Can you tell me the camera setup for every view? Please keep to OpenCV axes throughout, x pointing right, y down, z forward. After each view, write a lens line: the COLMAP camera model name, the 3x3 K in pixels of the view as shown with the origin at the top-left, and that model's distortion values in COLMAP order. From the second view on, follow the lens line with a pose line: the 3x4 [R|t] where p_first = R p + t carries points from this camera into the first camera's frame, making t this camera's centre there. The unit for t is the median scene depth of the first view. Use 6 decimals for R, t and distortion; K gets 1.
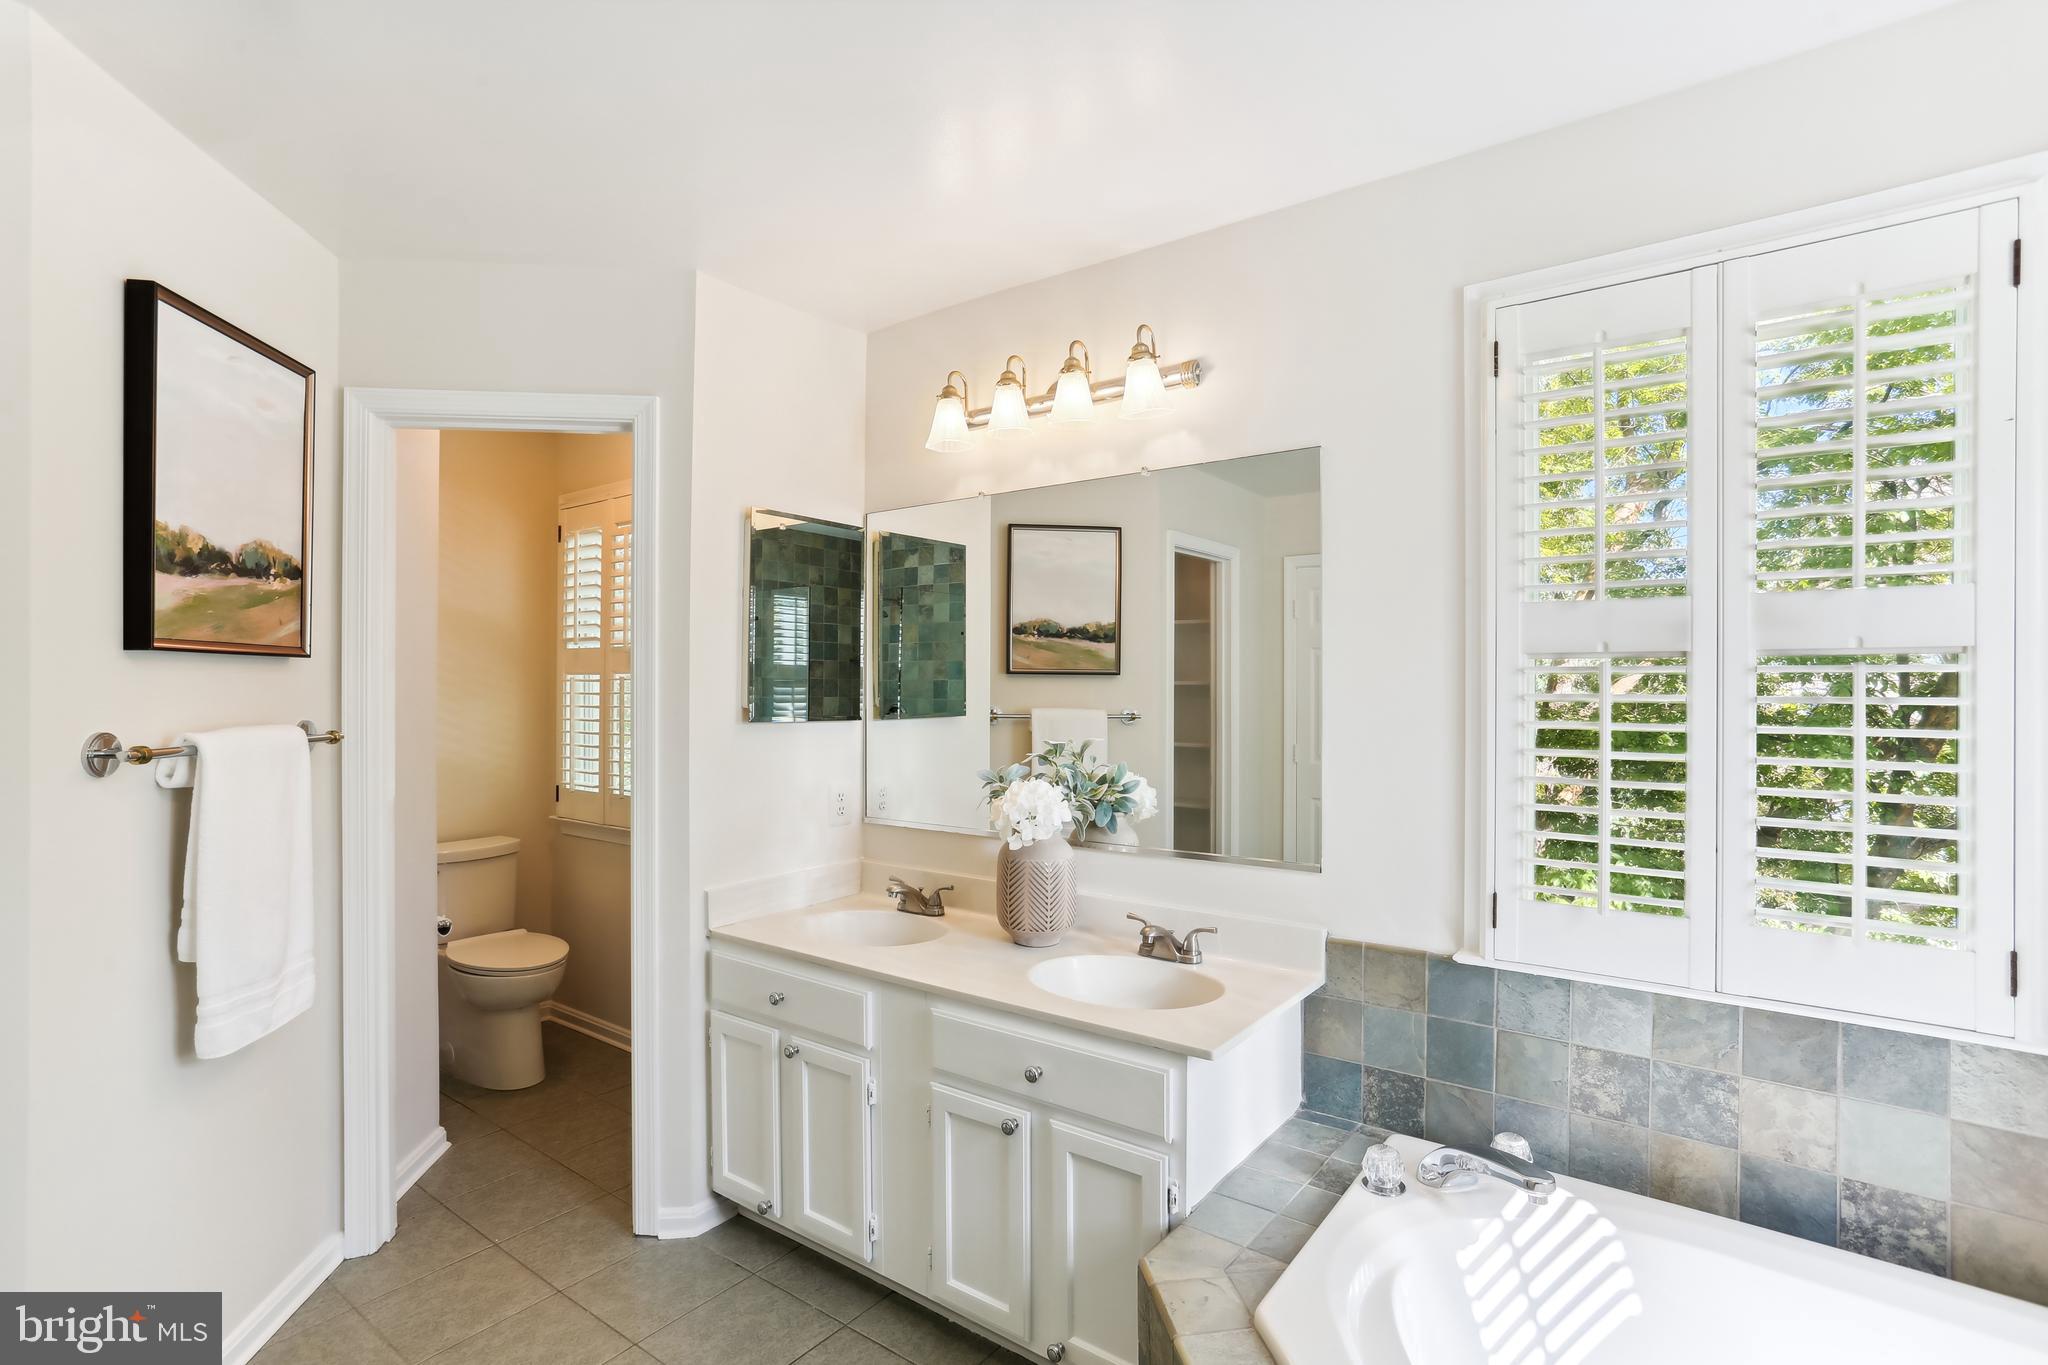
lens RADIAL K [[994.9, 0, 1018.3], [0, 994.9, 688.3], [0, 0, 1]] dist [-0.043434, 0.025419]
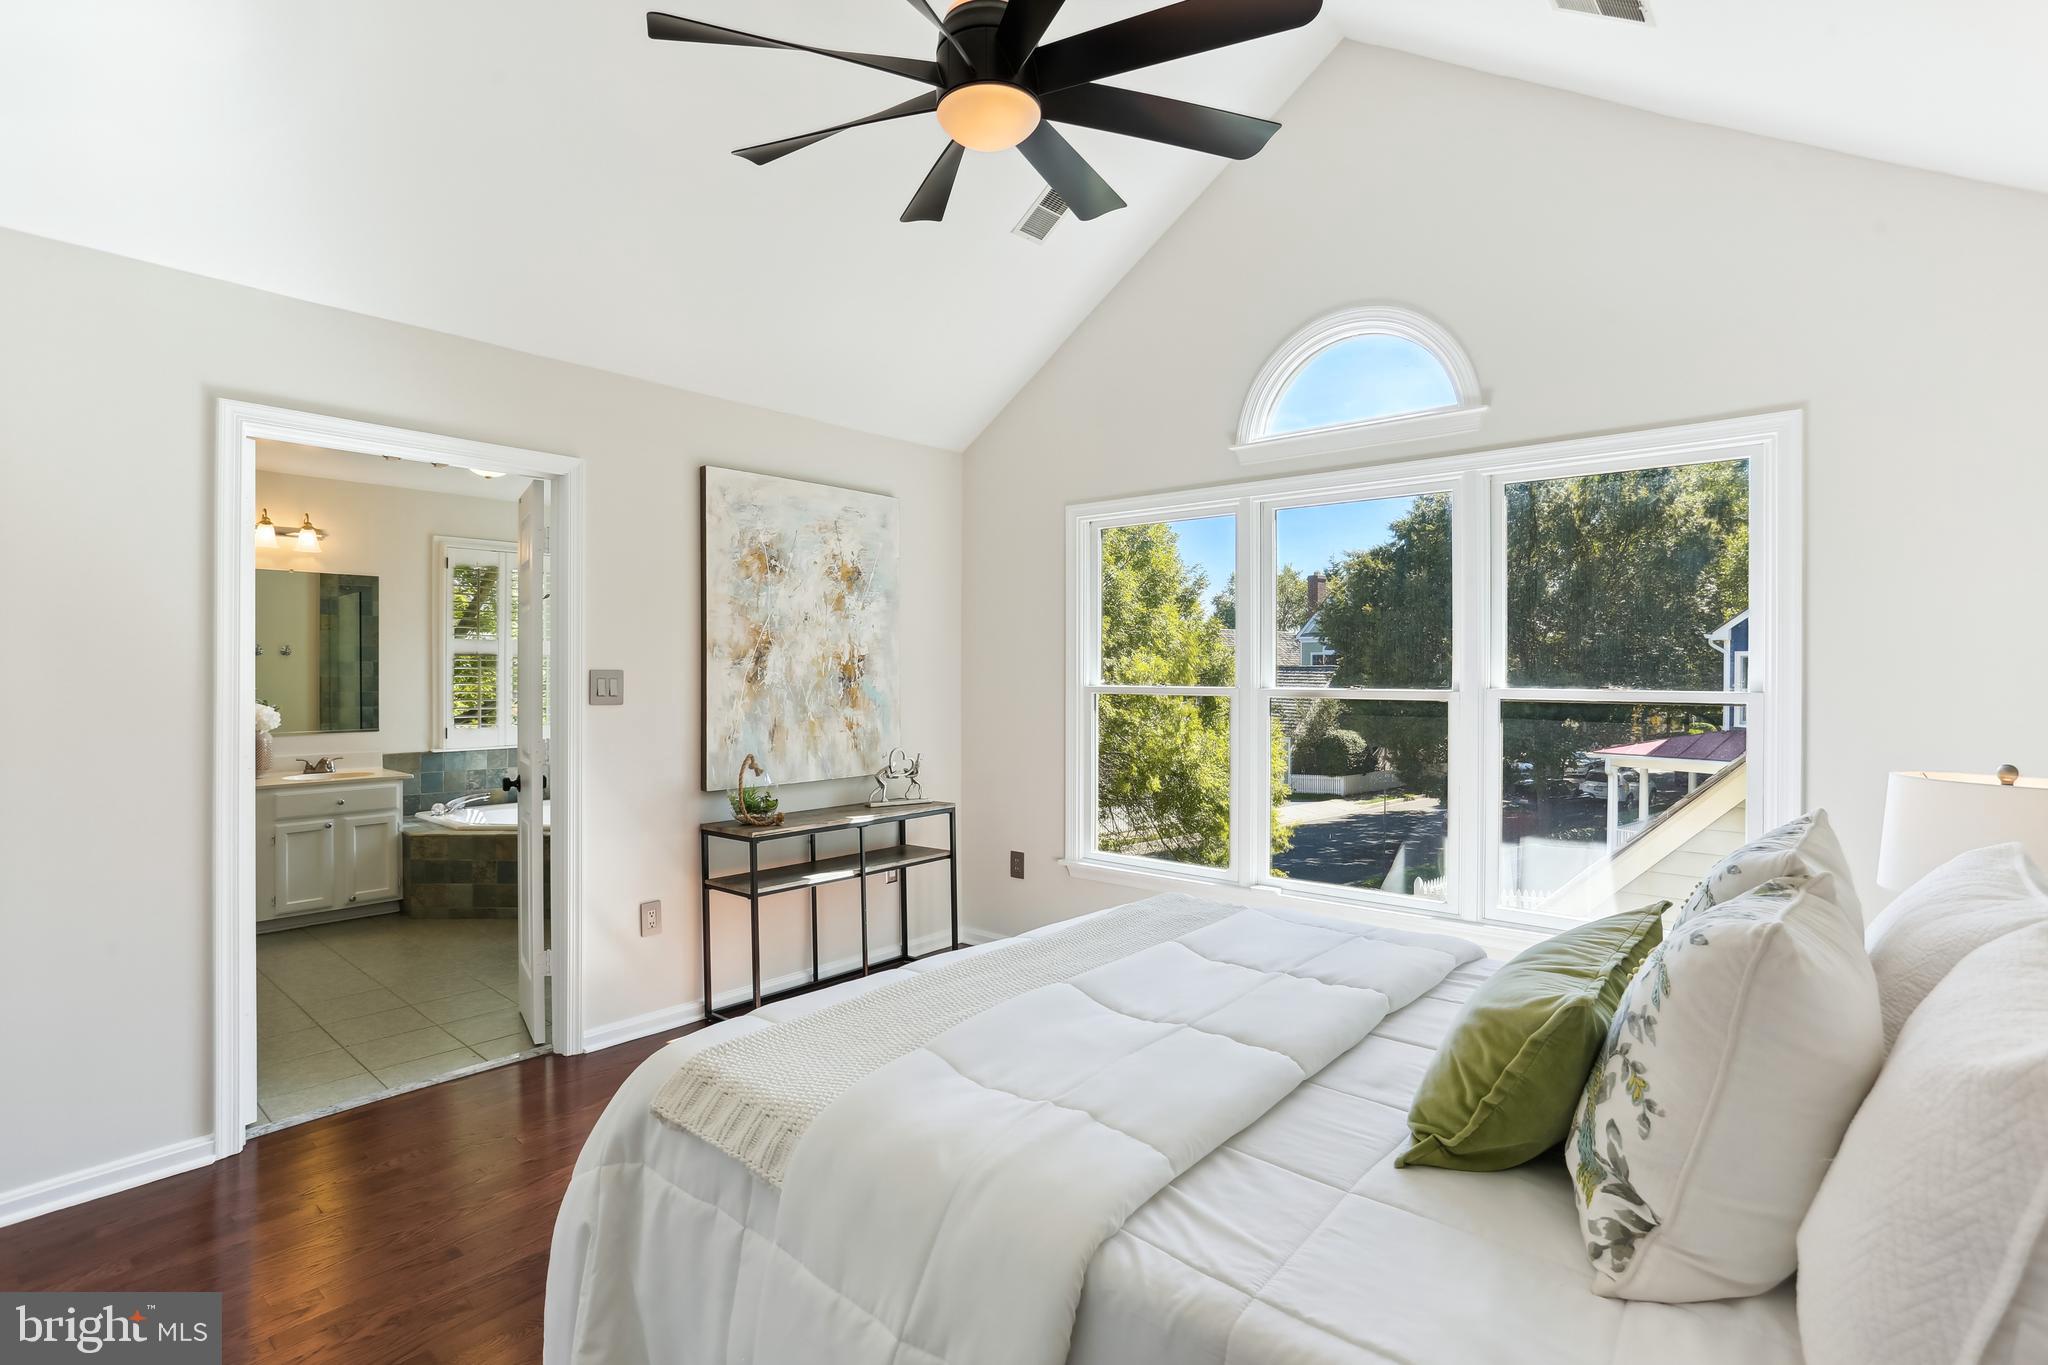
lens RADIAL K [[994.9, 0, 1018.9], [0, 994.9, 674.9], [0, 0, 1]] dist [-0.043434, 0.025419]
pose [[0.066799, -0.005087, 0.997753, -2.566310], [-0.010034, 0.999933, 0.005770, -0.004605], [-0.997716, -0.010397, 0.066744, -1.073339]]
